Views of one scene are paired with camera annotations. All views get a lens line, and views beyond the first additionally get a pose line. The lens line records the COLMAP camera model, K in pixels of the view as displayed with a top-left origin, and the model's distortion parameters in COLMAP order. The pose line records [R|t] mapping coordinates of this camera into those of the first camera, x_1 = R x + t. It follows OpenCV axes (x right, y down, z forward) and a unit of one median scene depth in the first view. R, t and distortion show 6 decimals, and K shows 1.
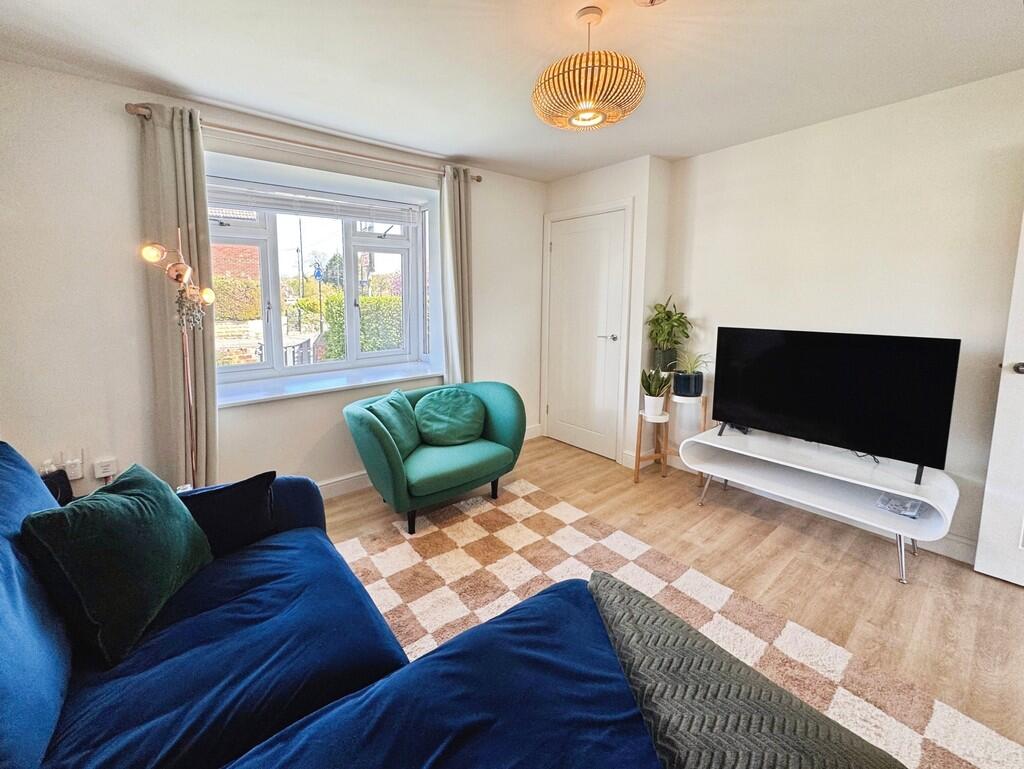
lens RADIAL K [[416.8, 0, 515.0], [0, 416.8, 371.7], [0, 0, 1]] dist [-0.000636, -0.000040]
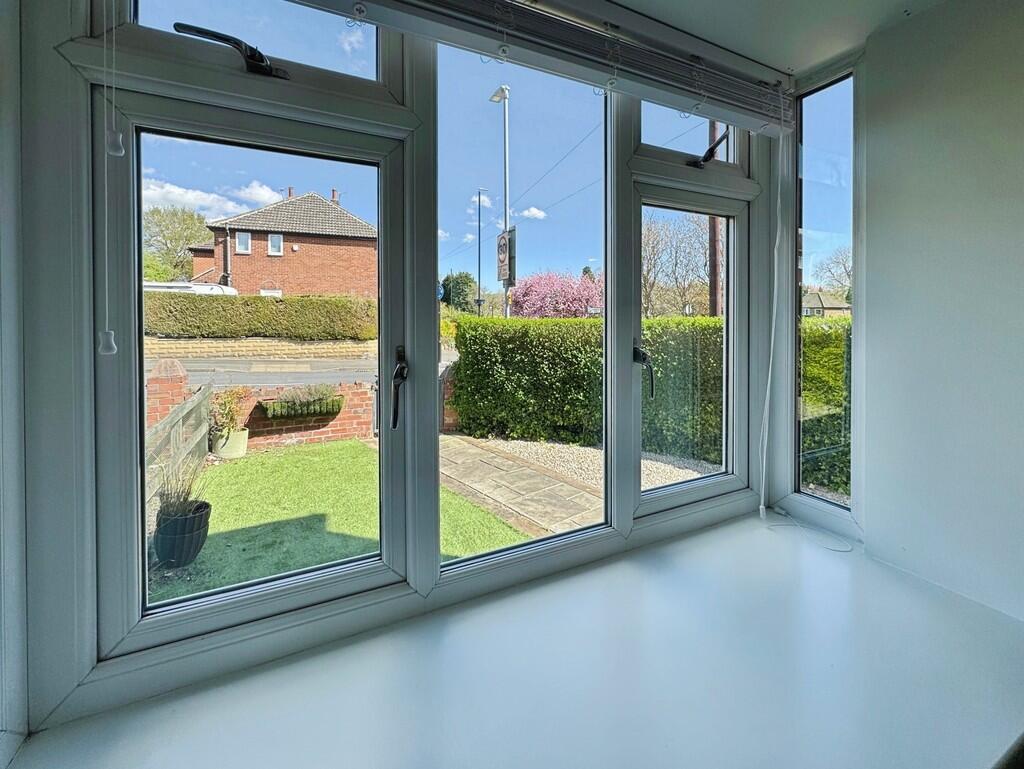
lens RADIAL K [[416.8, 0, 515.0], [0, 416.8, 371.7], [0, 0, 1]] dist [-0.000636, -0.000040]
pose [[0.971596, 0.047114, -0.231910, -0.482265], [-0.057374, 0.997641, -0.037696, -0.158034], [0.229587, 0.049931, 0.972007, 0.797230]]
